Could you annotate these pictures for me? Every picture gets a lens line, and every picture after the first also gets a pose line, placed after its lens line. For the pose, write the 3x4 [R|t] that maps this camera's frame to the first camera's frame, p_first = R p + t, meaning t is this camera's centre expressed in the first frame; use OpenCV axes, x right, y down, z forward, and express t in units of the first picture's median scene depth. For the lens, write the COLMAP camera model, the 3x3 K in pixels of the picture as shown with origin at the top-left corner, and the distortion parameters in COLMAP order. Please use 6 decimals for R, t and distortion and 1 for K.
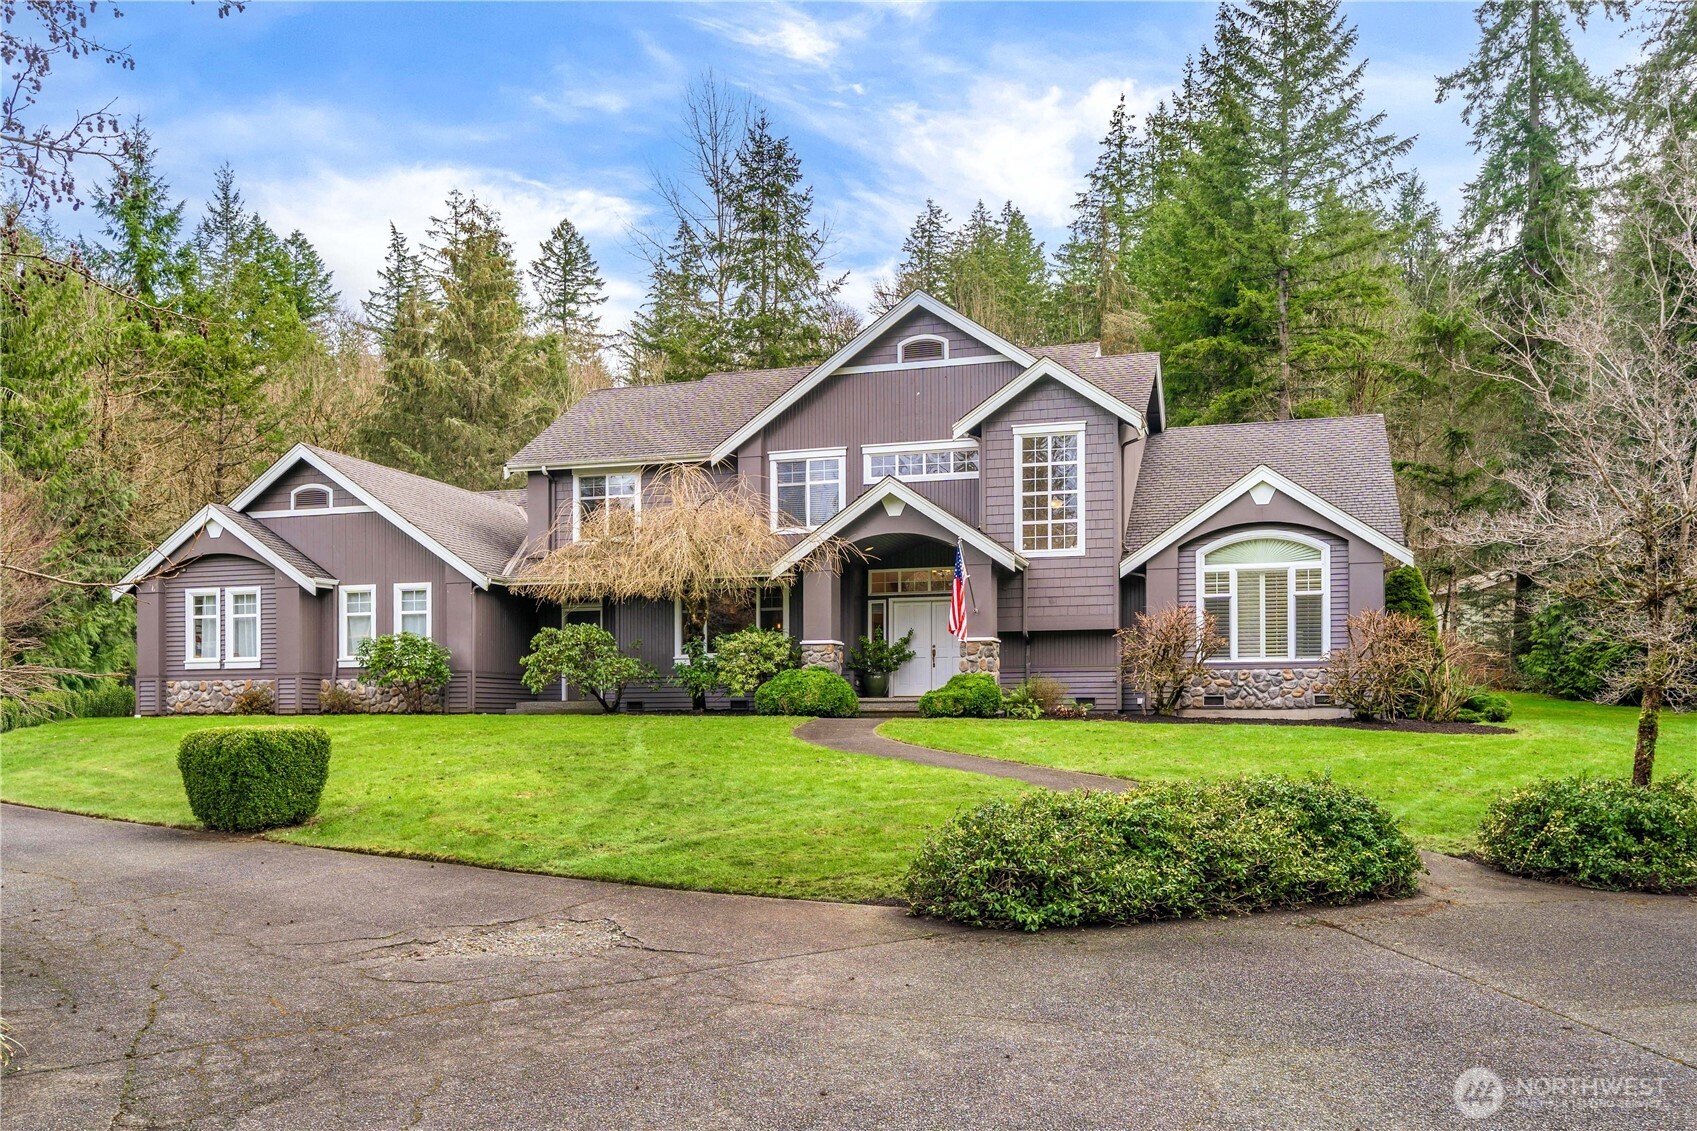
lens RADIAL K [[1157.8, 0, 848.5], [0, 1157.8, 565.5], [0, 0, 1]] dist [-0.000716, -0.001419]
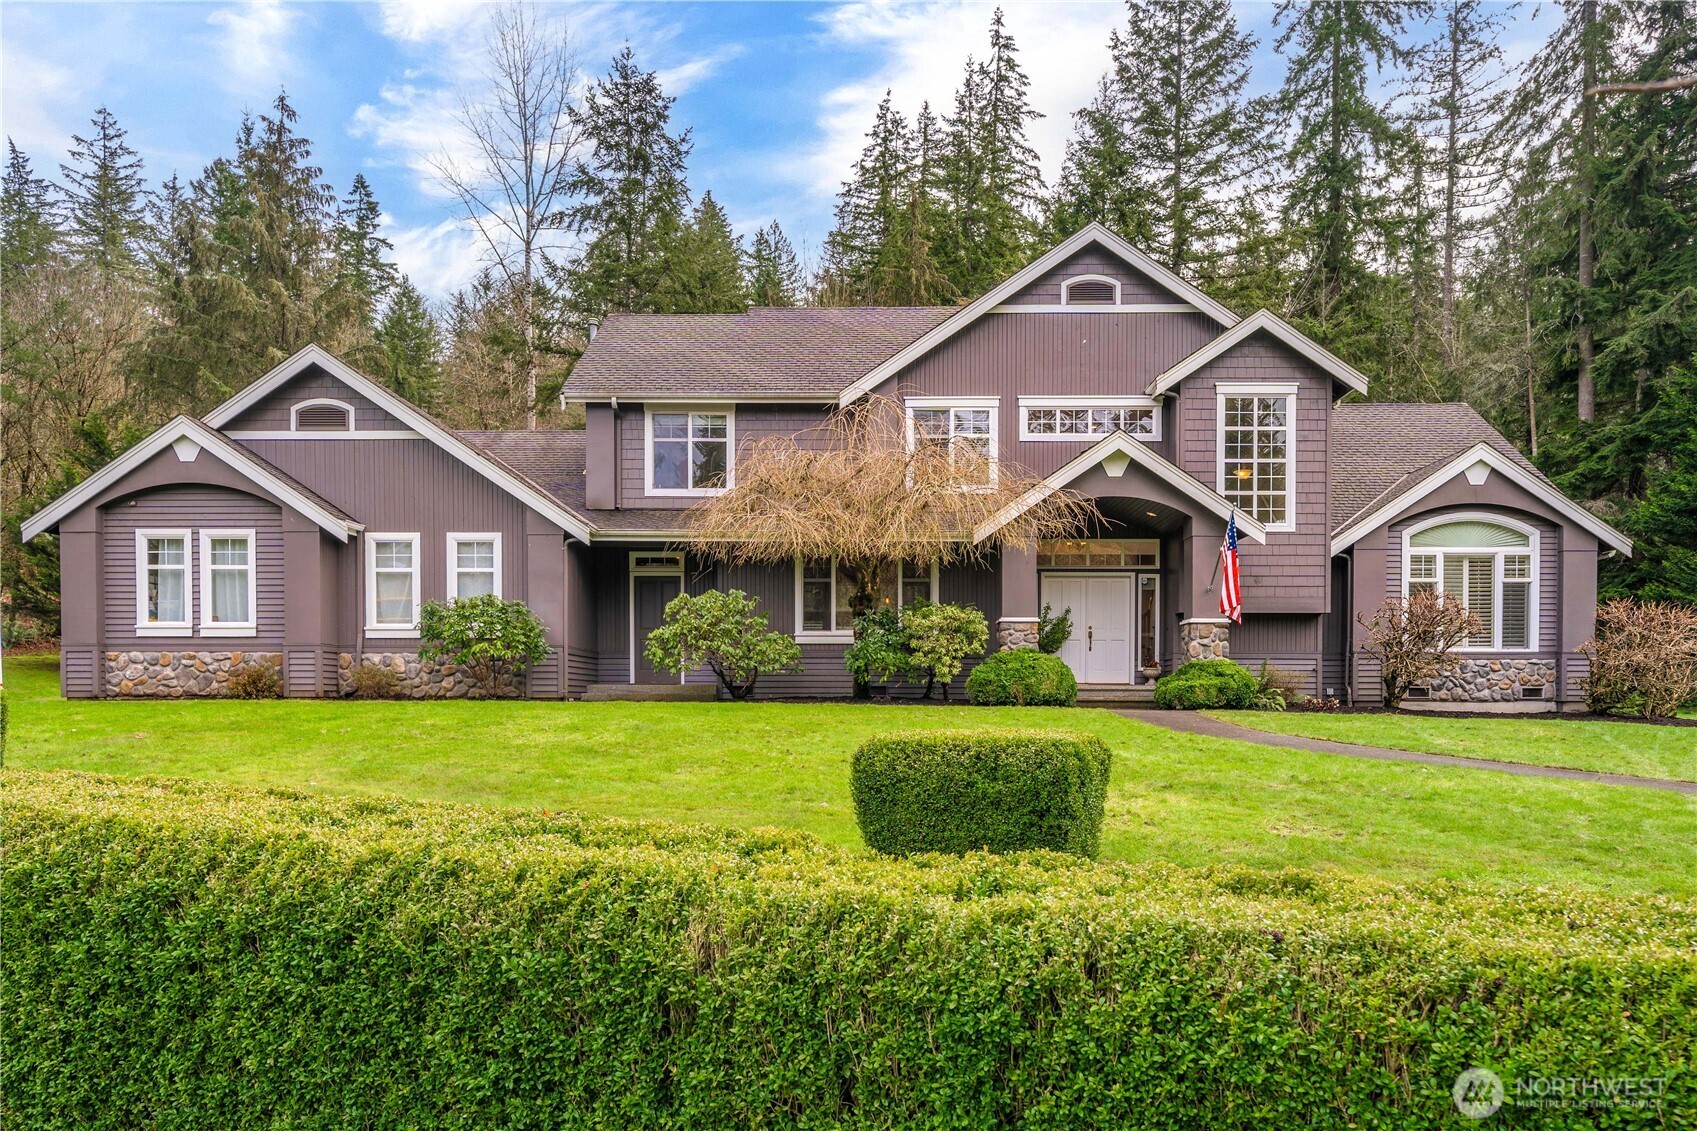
lens RADIAL K [[1162.2, 0, 882.9], [0, 1162.2, 579.0], [0, 0, 1]] dist [0.001293, 0.000935]
pose [[0.972560, 0.031459, 0.230517, -0.287640], [-0.037847, 0.999011, 0.023338, 0.017698], [-0.229555, -0.031422, 0.972788, 0.167807]]
